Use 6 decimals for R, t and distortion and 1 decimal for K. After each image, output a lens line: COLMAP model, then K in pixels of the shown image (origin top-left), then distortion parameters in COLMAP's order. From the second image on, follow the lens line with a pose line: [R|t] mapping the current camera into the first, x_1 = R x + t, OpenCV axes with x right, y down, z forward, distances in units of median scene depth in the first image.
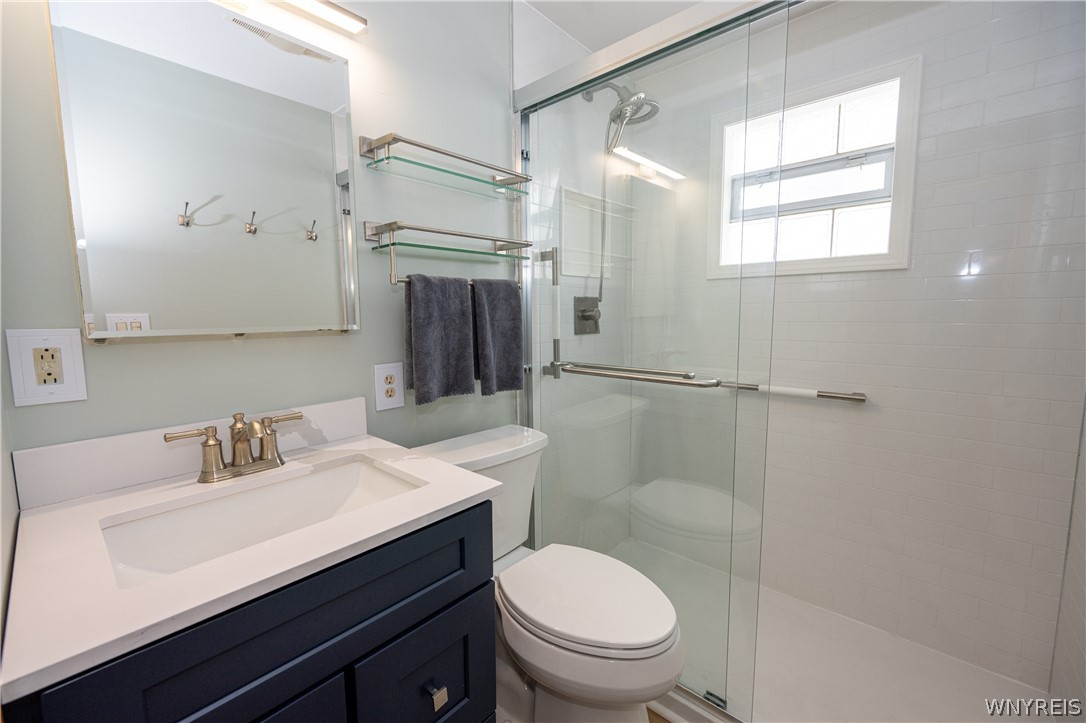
lens RADIAL K [[437.7, 0, 540.4], [0, 437.7, 360.5], [0, 0, 1]] dist [-0.001492, -0.000161]
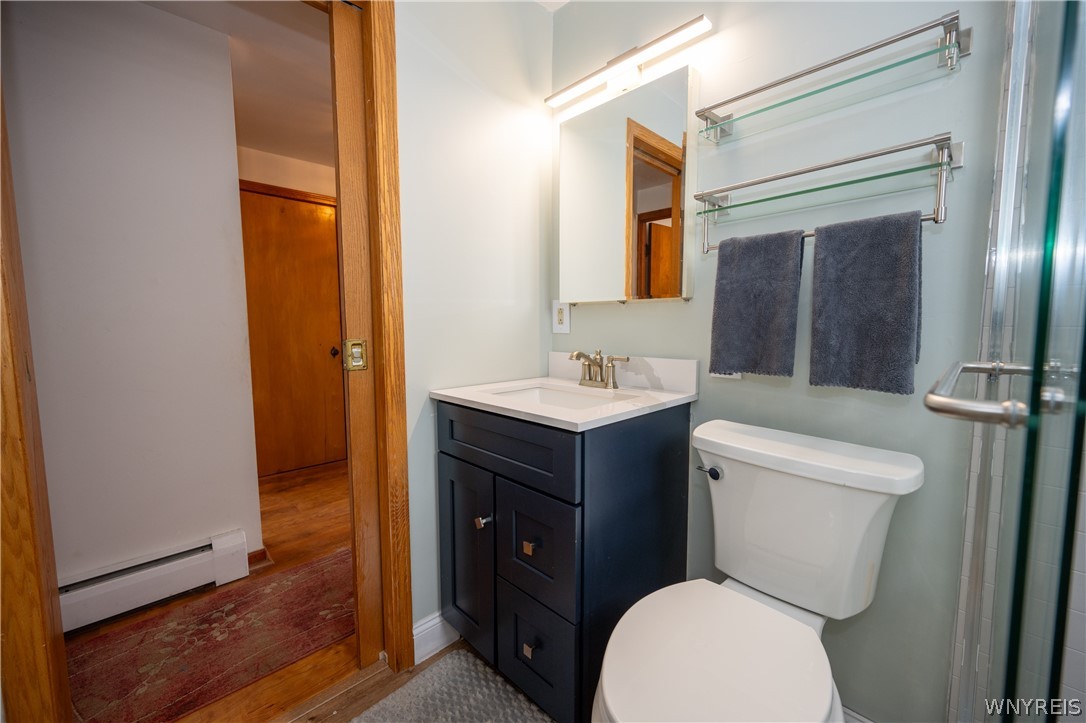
lens RADIAL K [[437.7, 0, 540.4], [0, 437.7, 360.5], [0, 0, 1]] dist [-0.001492, -0.000161]
pose [[-0.061759, 0.086174, -0.994364, 0.976023], [-0.103685, 0.990322, 0.092263, 0.037148], [0.992691, 0.108798, -0.052226, 0.933736]]
